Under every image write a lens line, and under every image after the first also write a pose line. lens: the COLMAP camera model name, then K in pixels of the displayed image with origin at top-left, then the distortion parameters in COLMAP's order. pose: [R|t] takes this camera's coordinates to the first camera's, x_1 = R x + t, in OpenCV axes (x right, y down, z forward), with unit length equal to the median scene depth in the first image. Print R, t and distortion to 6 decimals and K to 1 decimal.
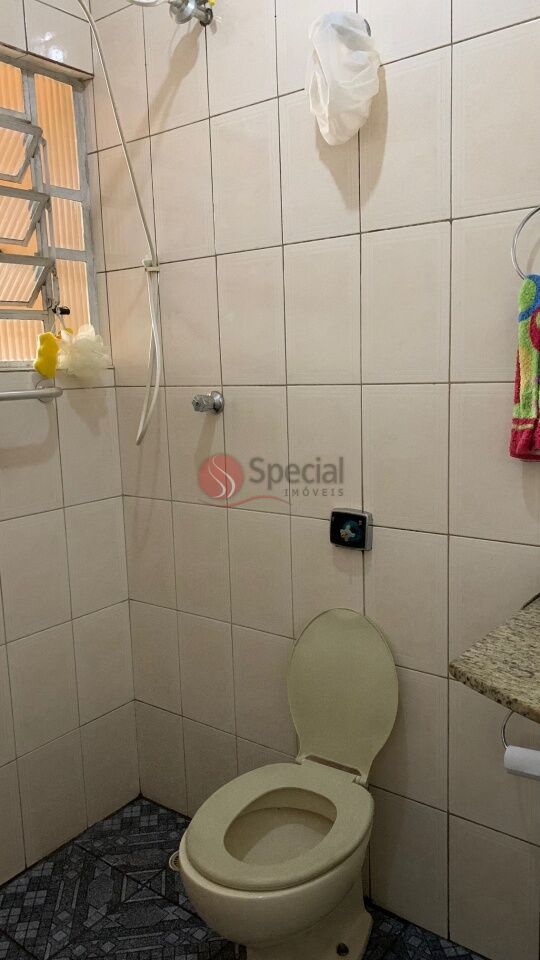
lens RADIAL K [[743.8, 0, 266.1], [0, 743.8, 487.5], [0, 0, 1]] dist [0.048552, -0.064625]
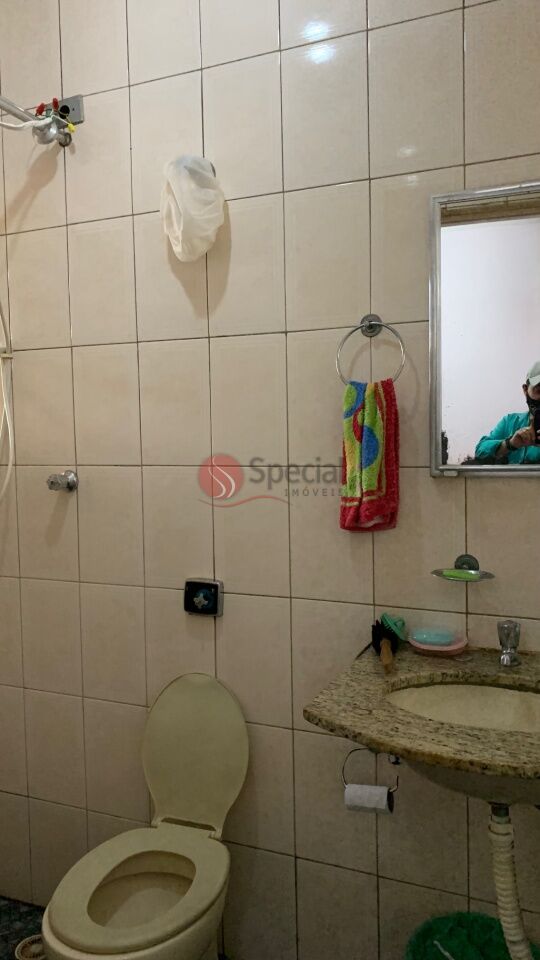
lens RADIAL K [[743.8, 0, 269.2], [0, 743.8, 479.3], [0, 0, 1]] dist [0.048552, -0.064625]
pose [[0.968965, -0.000288, 0.247197, -0.065304], [0.026263, 0.994460, -0.101784, -0.002570], [-0.245798, 0.105118, 0.963604, -0.102554]]
